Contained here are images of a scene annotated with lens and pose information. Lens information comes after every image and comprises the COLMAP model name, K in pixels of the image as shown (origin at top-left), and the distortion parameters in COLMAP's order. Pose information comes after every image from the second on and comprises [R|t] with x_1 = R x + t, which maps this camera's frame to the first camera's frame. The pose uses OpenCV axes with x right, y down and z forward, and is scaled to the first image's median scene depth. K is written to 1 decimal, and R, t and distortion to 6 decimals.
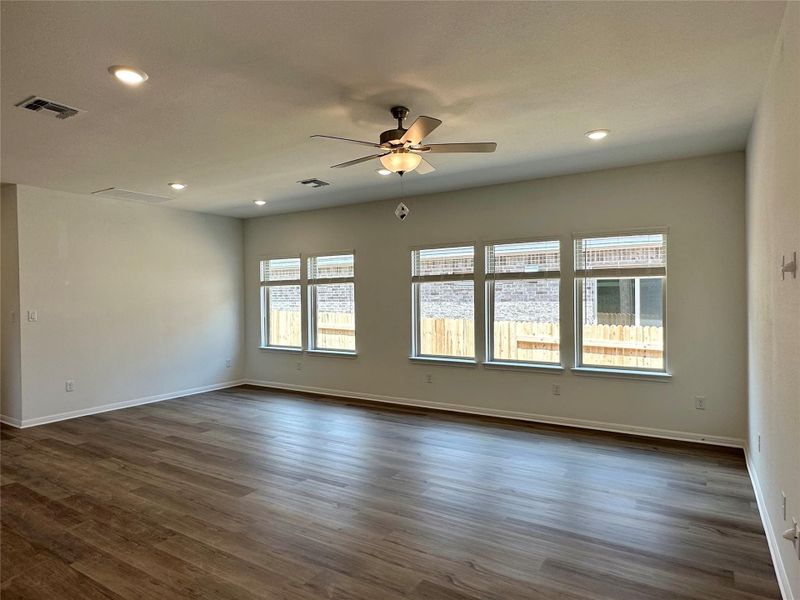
lens RADIAL K [[489.4, 0, 398.6], [0, 489.4, 297.4], [0, 0, 1]] dist [0.001995, 0.003673]
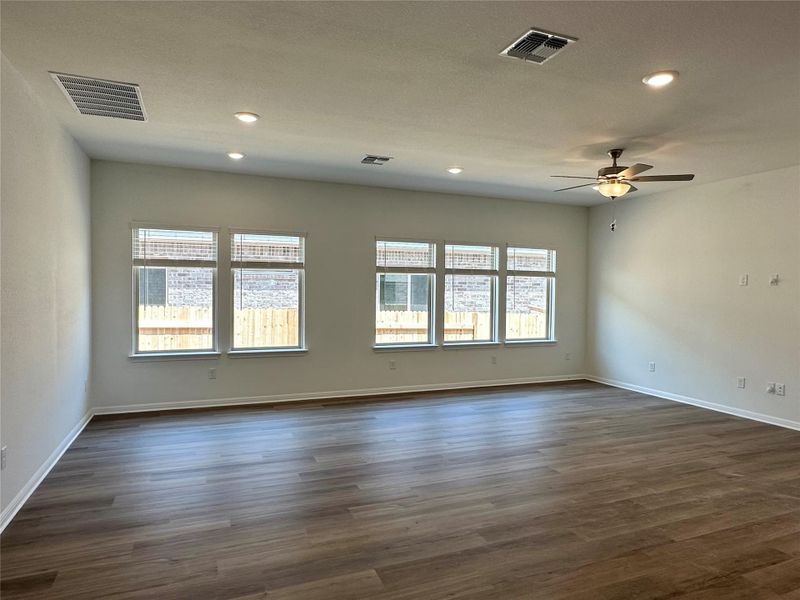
lens RADIAL K [[489.4, 0, 412.7], [0, 489.4, 299.3], [0, 0, 1]] dist [0.001995, 0.003673]
pose [[0.569411, -0.000403, 0.822053, -0.714376], [-0.017038, 0.999779, 0.012292, 0.010162], [-0.821876, -0.021005, 0.569279, 0.339535]]
